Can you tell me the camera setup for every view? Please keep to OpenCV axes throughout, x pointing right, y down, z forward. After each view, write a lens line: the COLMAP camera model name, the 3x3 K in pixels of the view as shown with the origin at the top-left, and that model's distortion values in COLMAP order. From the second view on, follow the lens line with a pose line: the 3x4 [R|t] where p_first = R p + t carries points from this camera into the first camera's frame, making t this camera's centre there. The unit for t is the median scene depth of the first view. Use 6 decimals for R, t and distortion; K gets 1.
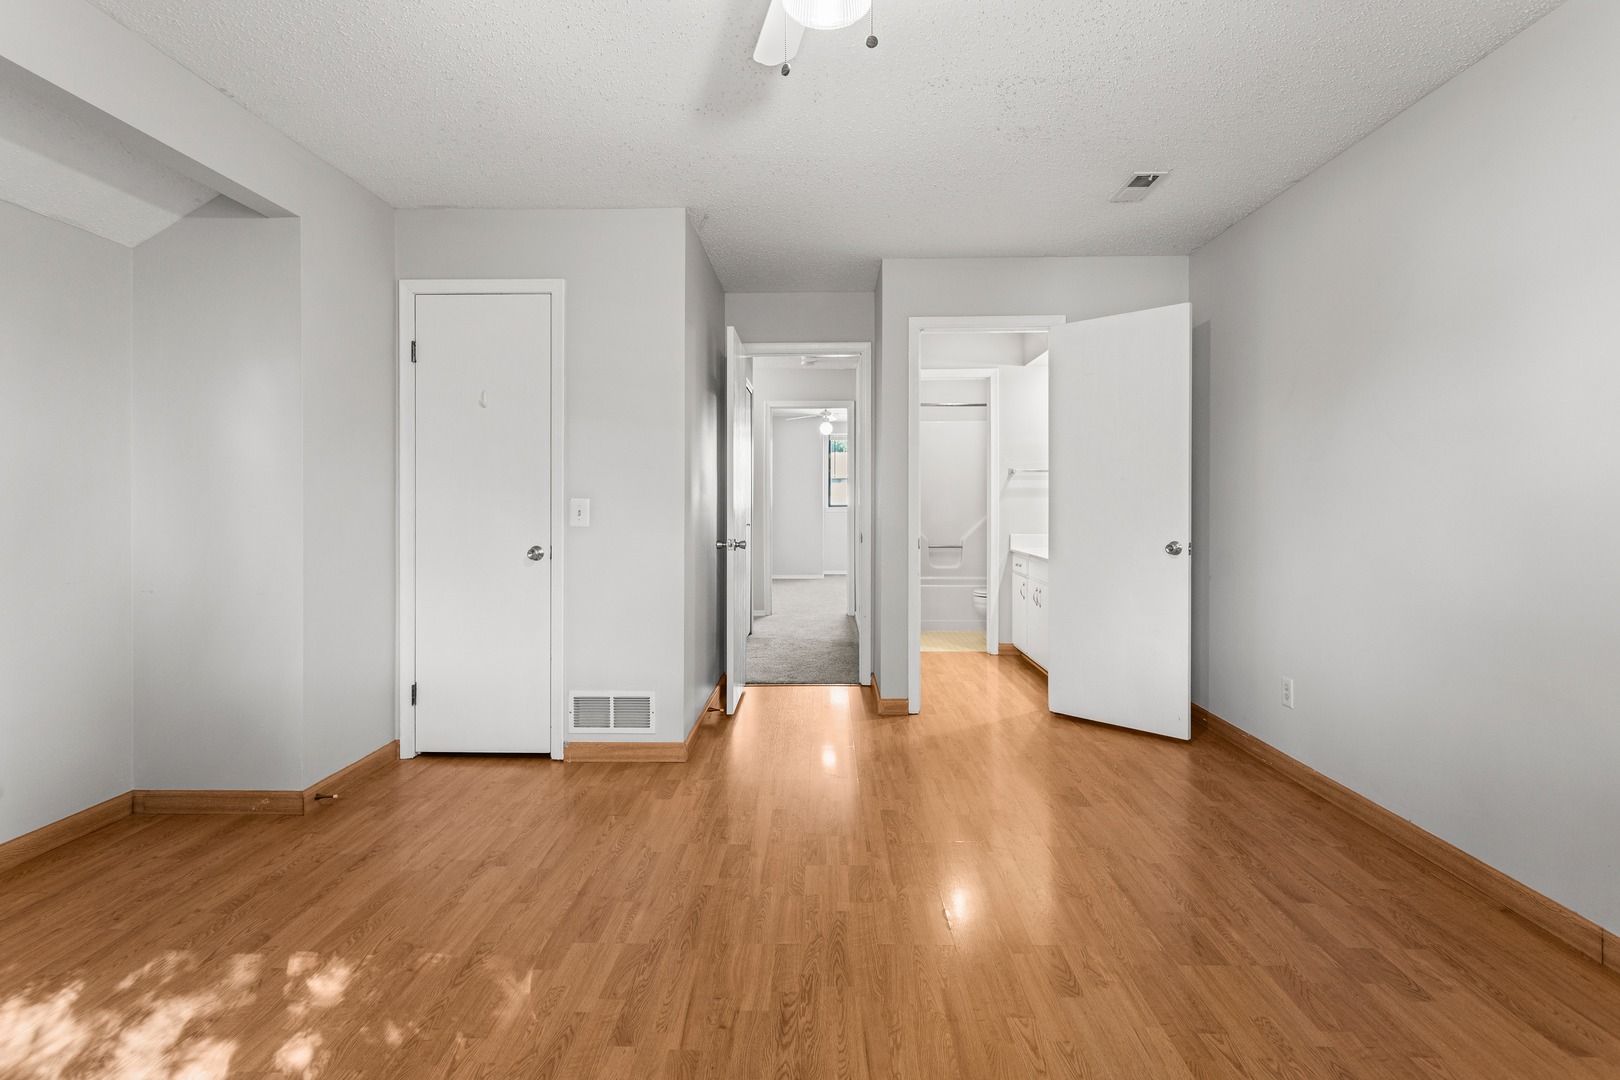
lens RADIAL K [[786.9, 0, 811.9], [0, 786.9, 510.0], [0, 0, 1]] dist [0.002274, 0.000192]
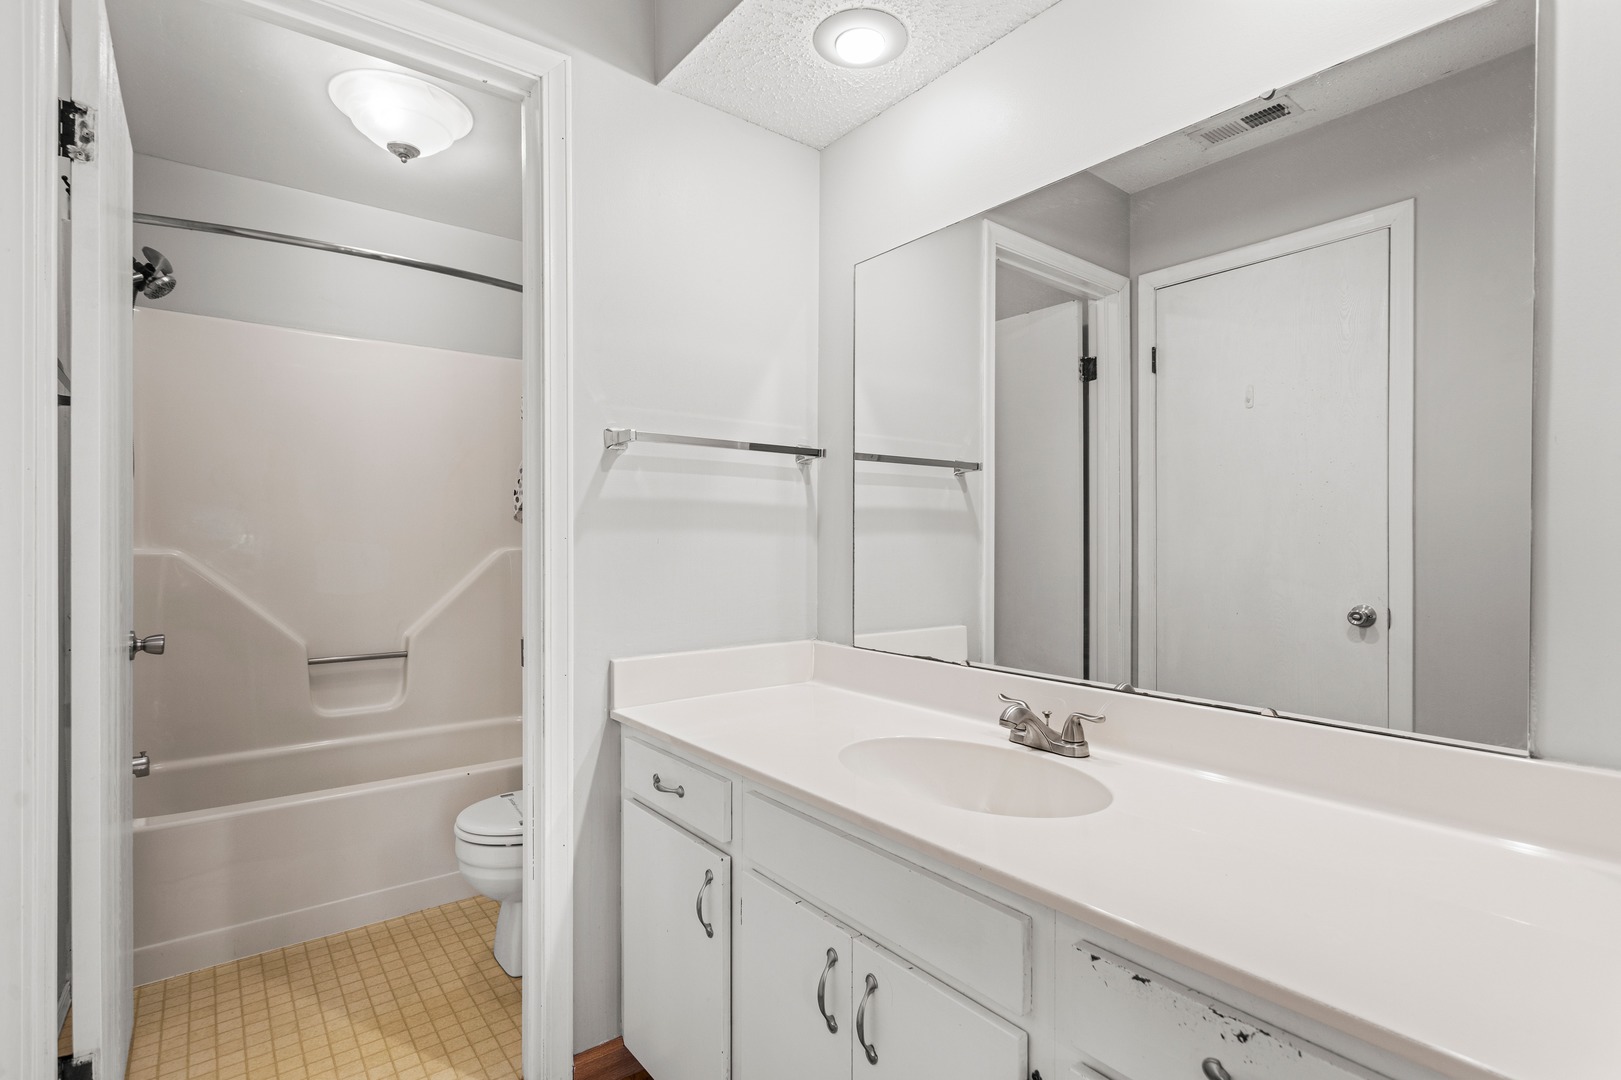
lens RADIAL K [[779.0, 0, 810.5], [0, 779.0, 540.0], [0, 0, 1]] dist [0.003228, 0.000219]
pose [[0.775136, 0.000877, 0.631794, 0.130314], [0.002668, 0.999986, -0.004661, -0.011430], [-0.631789, 0.005298, 0.775122, 0.736576]]
